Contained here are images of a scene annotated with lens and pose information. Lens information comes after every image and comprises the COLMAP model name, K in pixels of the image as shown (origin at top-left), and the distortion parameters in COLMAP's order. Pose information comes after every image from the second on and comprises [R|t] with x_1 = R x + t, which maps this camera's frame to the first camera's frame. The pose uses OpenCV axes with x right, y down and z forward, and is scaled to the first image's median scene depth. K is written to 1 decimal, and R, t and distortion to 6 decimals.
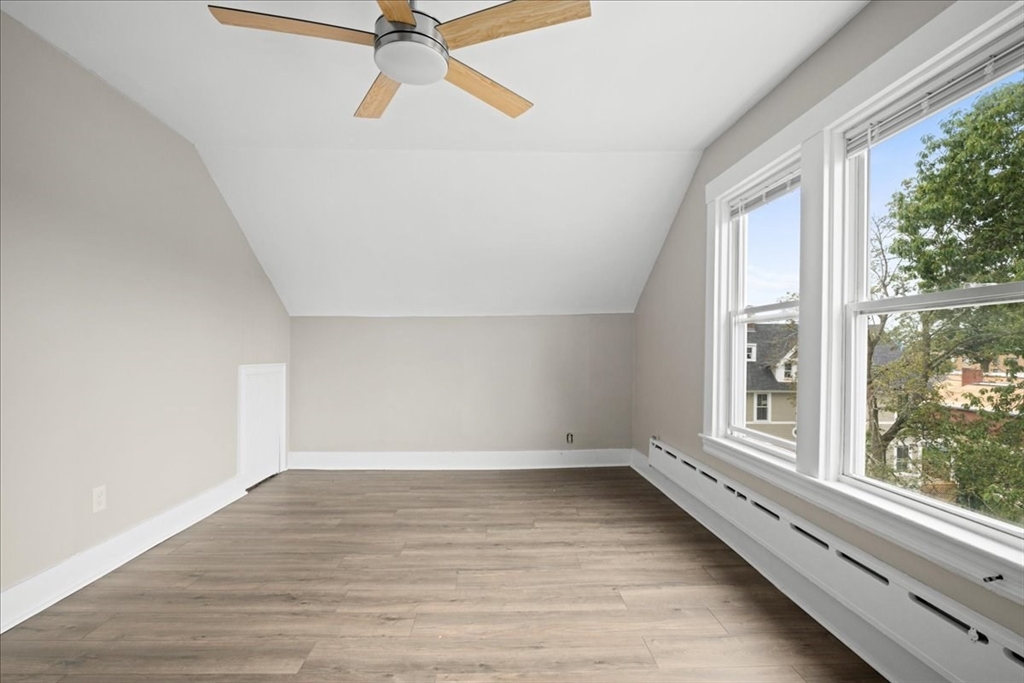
lens RADIAL K [[469.5, 0, 507.4], [0, 469.5, 350.2], [0, 0, 1]] dist [-0.004181, -0.001304]
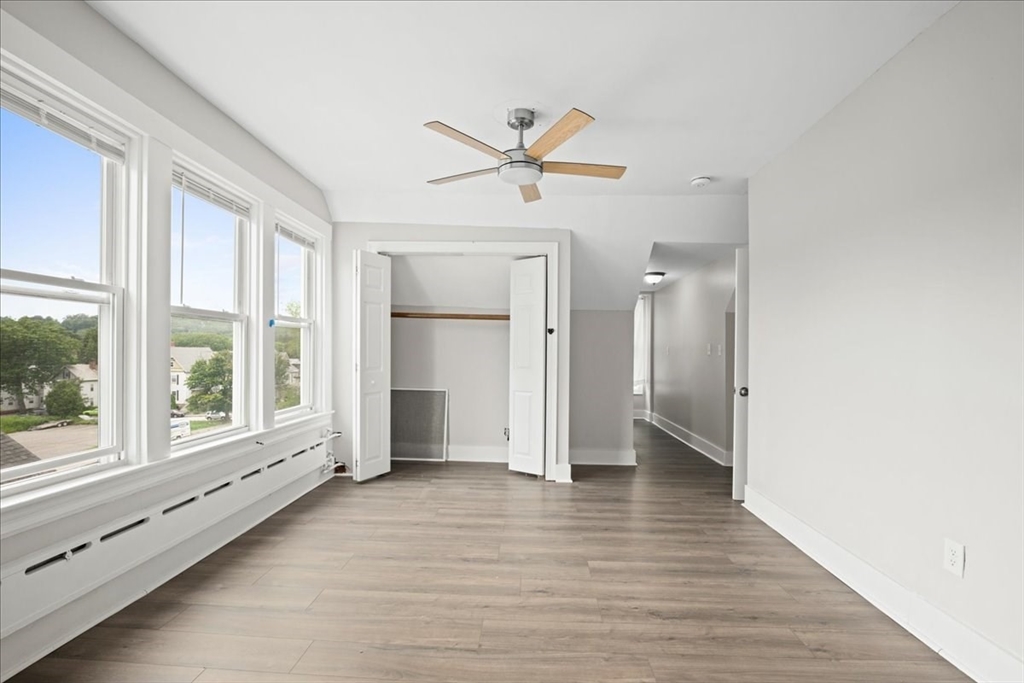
lens RADIAL K [[469.5, 0, 507.4], [0, 469.5, 350.2], [0, 0, 1]] dist [-0.004181, -0.001304]
pose [[-0.996359, -0.021575, 0.082486, -0.229260], [-0.021580, 0.999767, 0.000832, -0.001457], [-0.082485, -0.000951, -0.996592, 1.973315]]
